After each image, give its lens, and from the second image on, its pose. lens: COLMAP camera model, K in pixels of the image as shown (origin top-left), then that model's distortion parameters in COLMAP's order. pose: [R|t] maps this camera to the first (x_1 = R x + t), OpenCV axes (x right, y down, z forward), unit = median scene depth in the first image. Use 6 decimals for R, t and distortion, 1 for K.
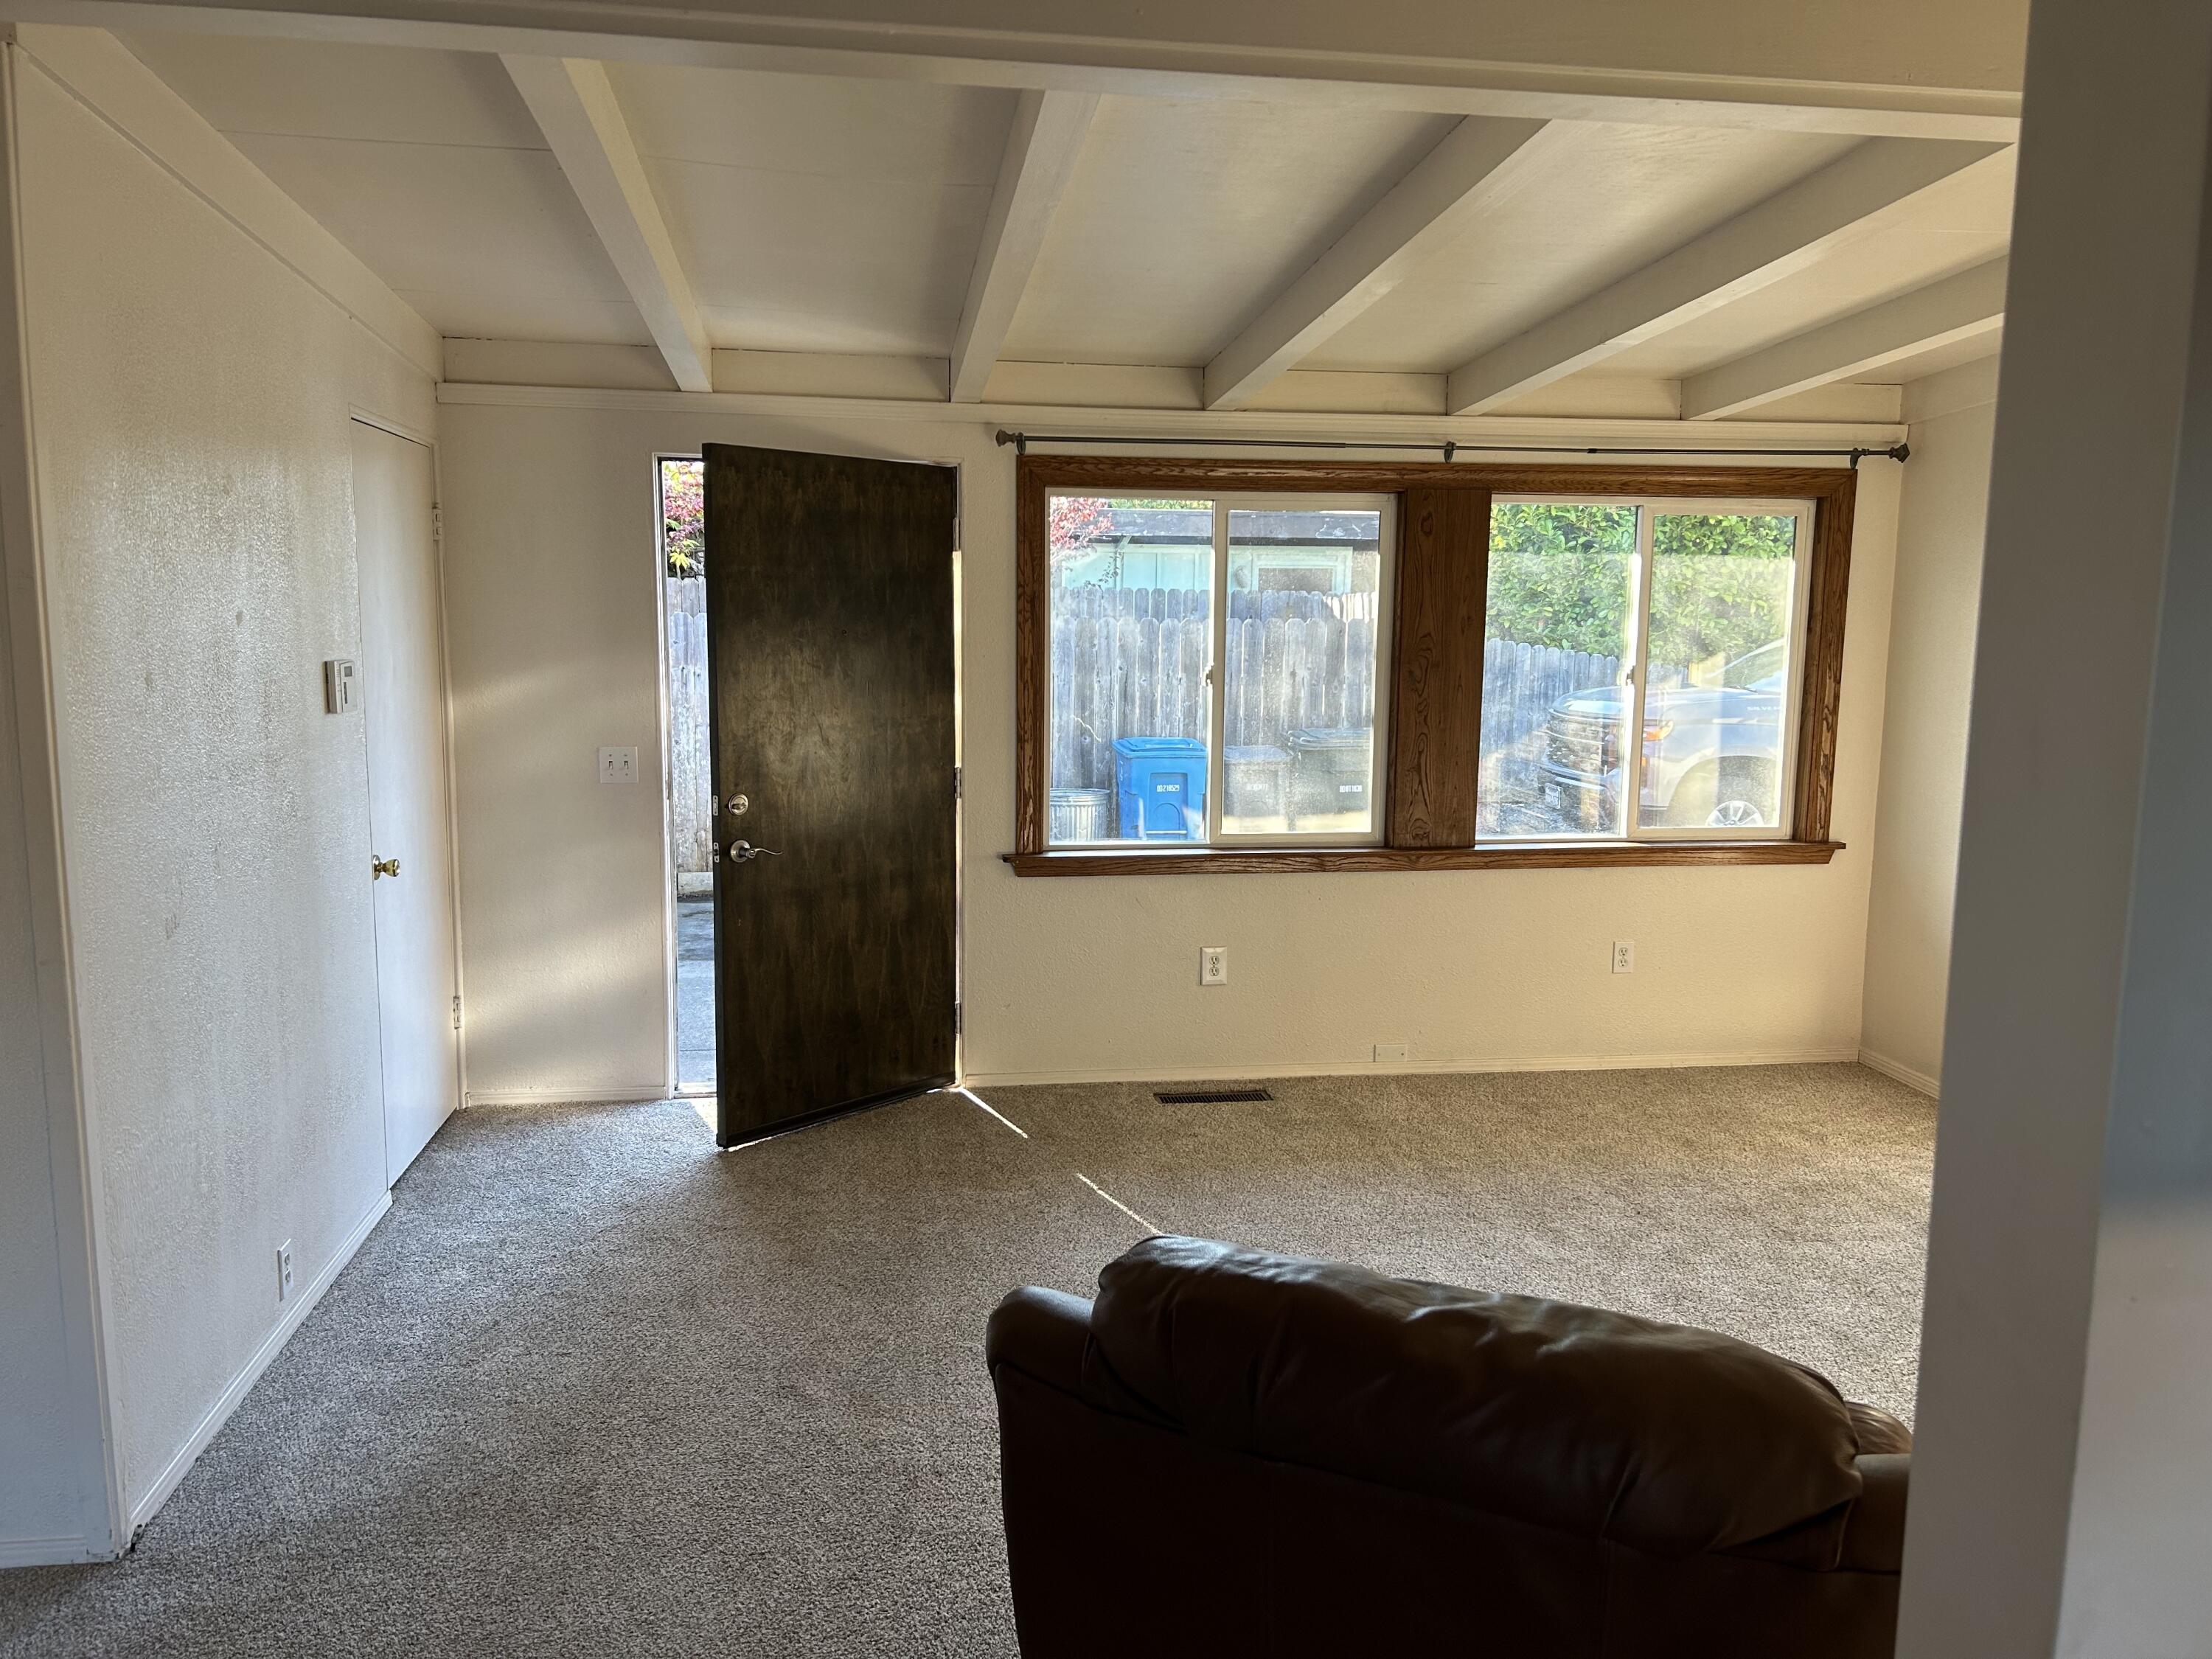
lens RADIAL K [[1660.9, 0, 1107.6], [0, 1660.9, 828.9], [0, 0, 1]] dist [0.005318, 0.002098]
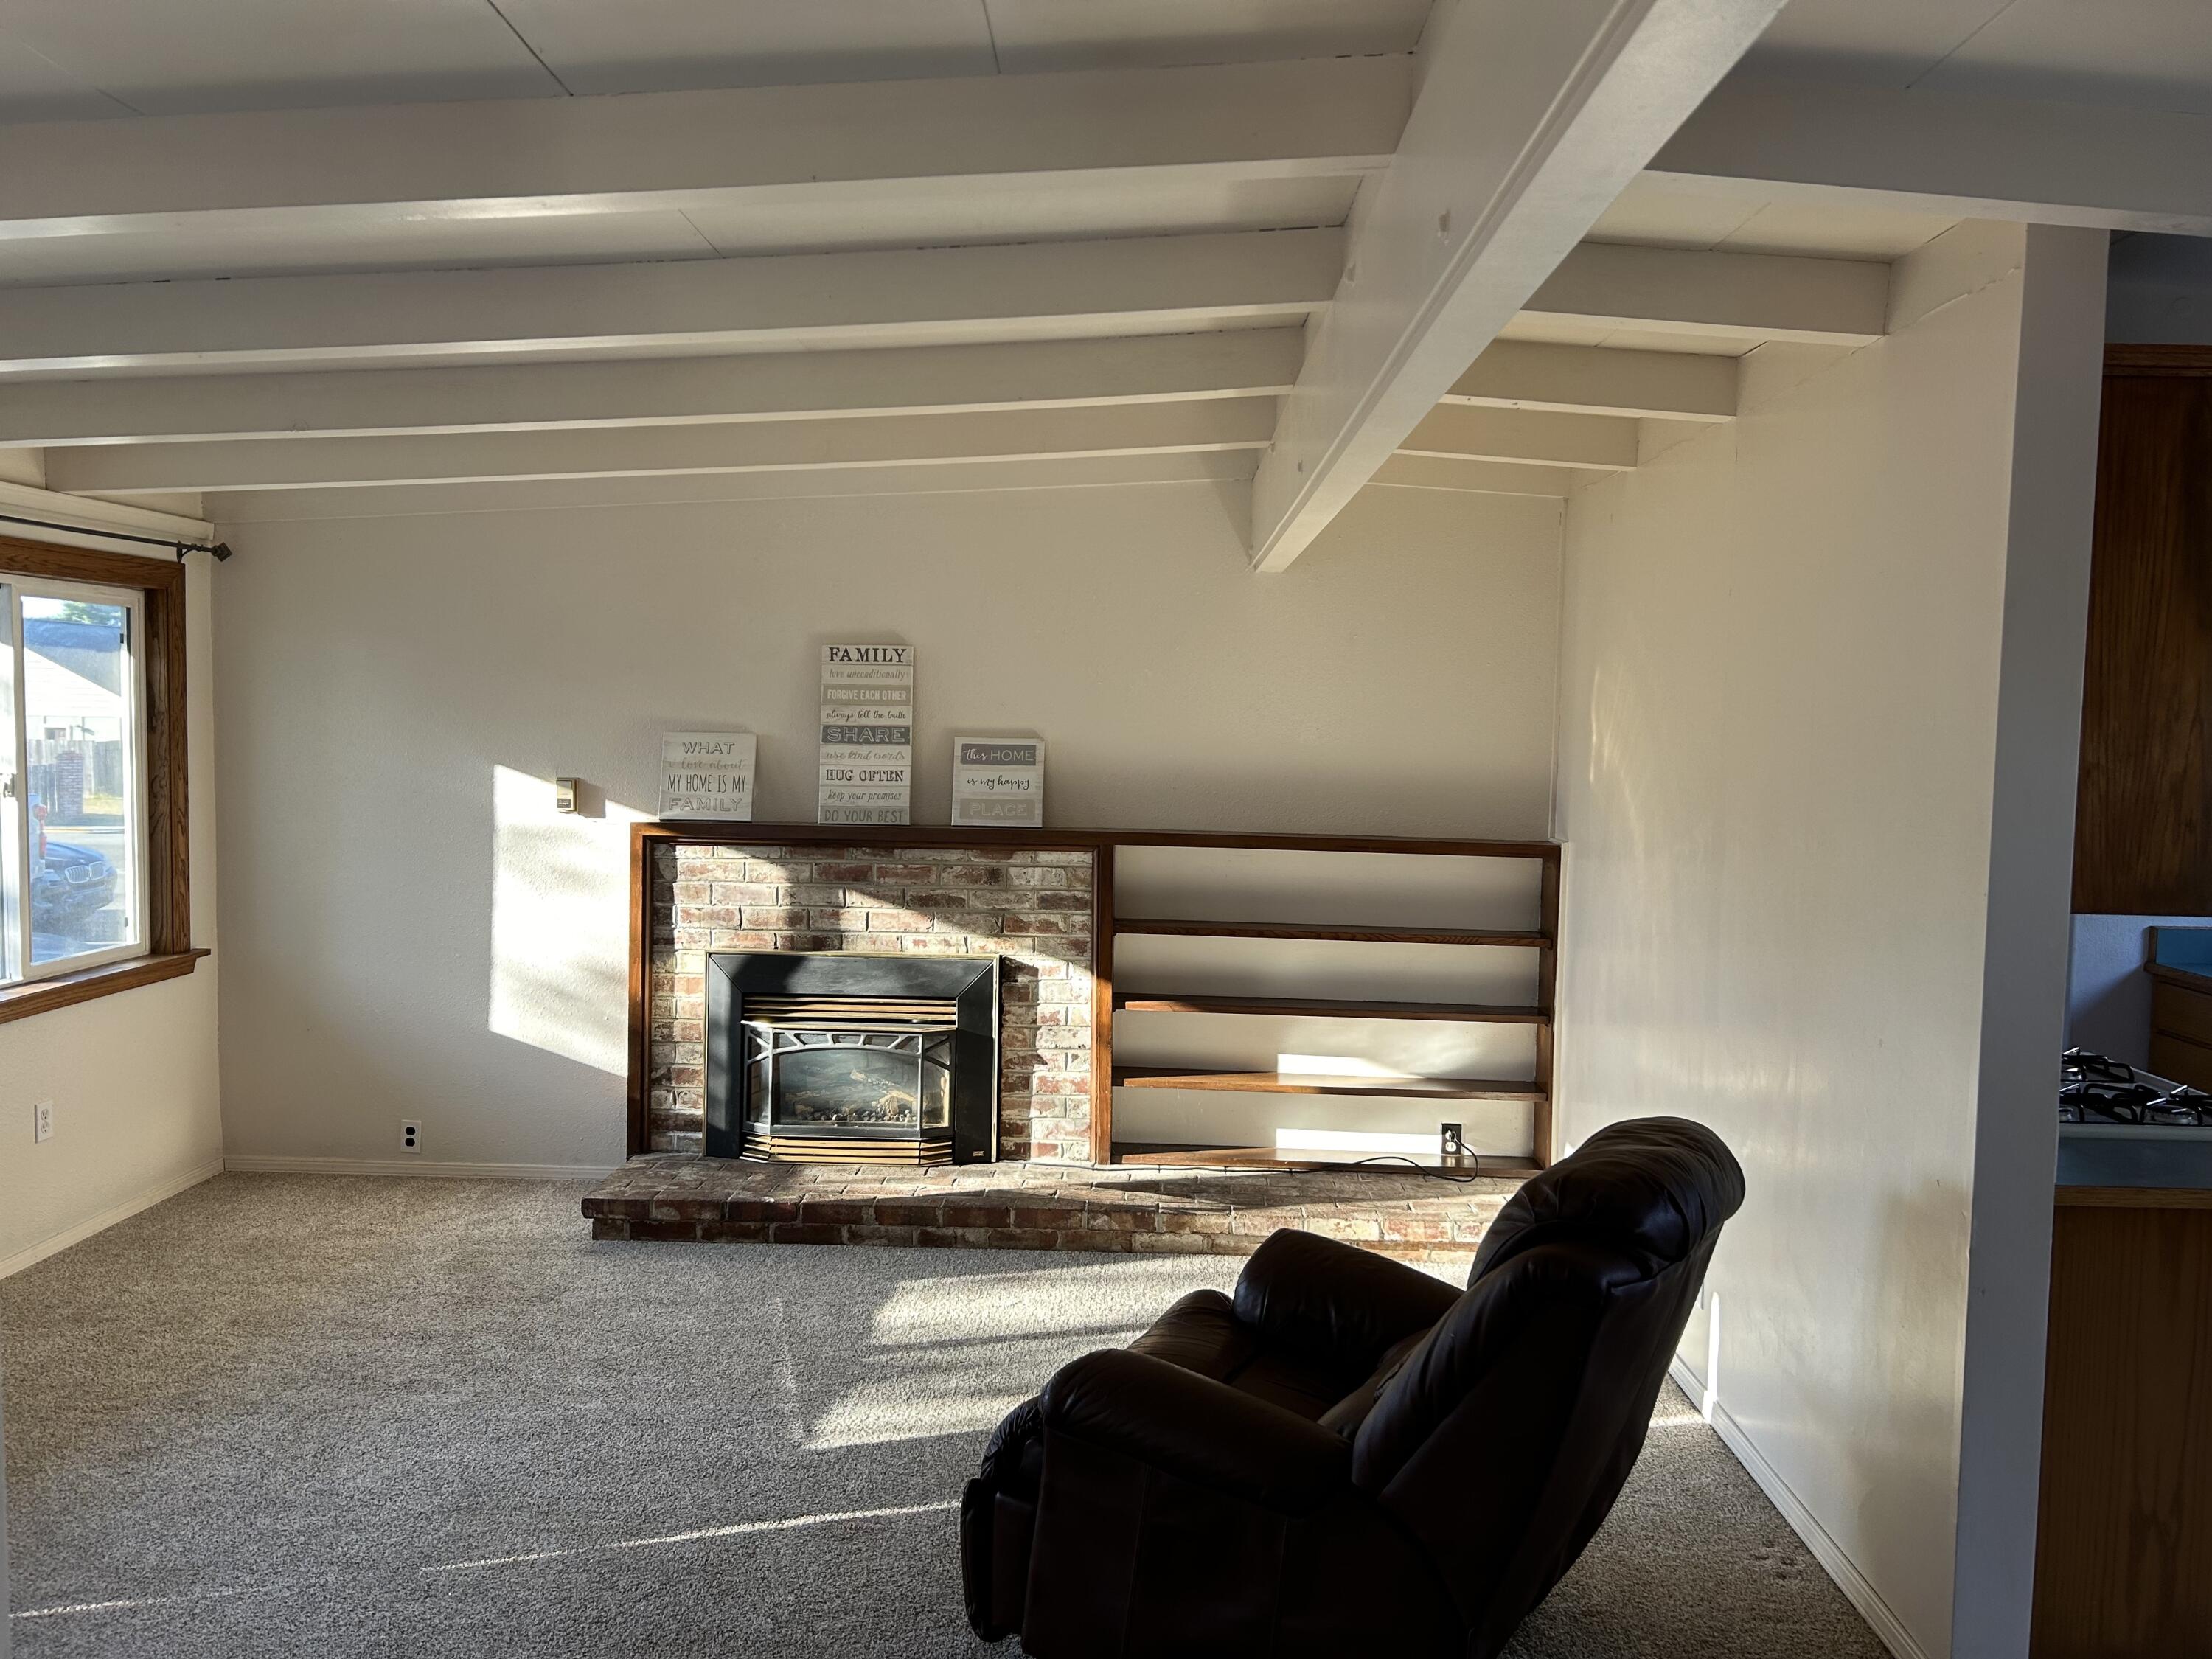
lens RADIAL K [[1647.3, 0, 1110.2], [0, 1647.3, 829.1], [0, 0, 1]] dist [0.005563, 0.000867]
pose [[0.164073, -0.071876, 0.983826, -0.415685], [0.116075, 0.991820, 0.053102, -0.051337], [-0.979595, 0.105485, 0.171074, 0.323242]]
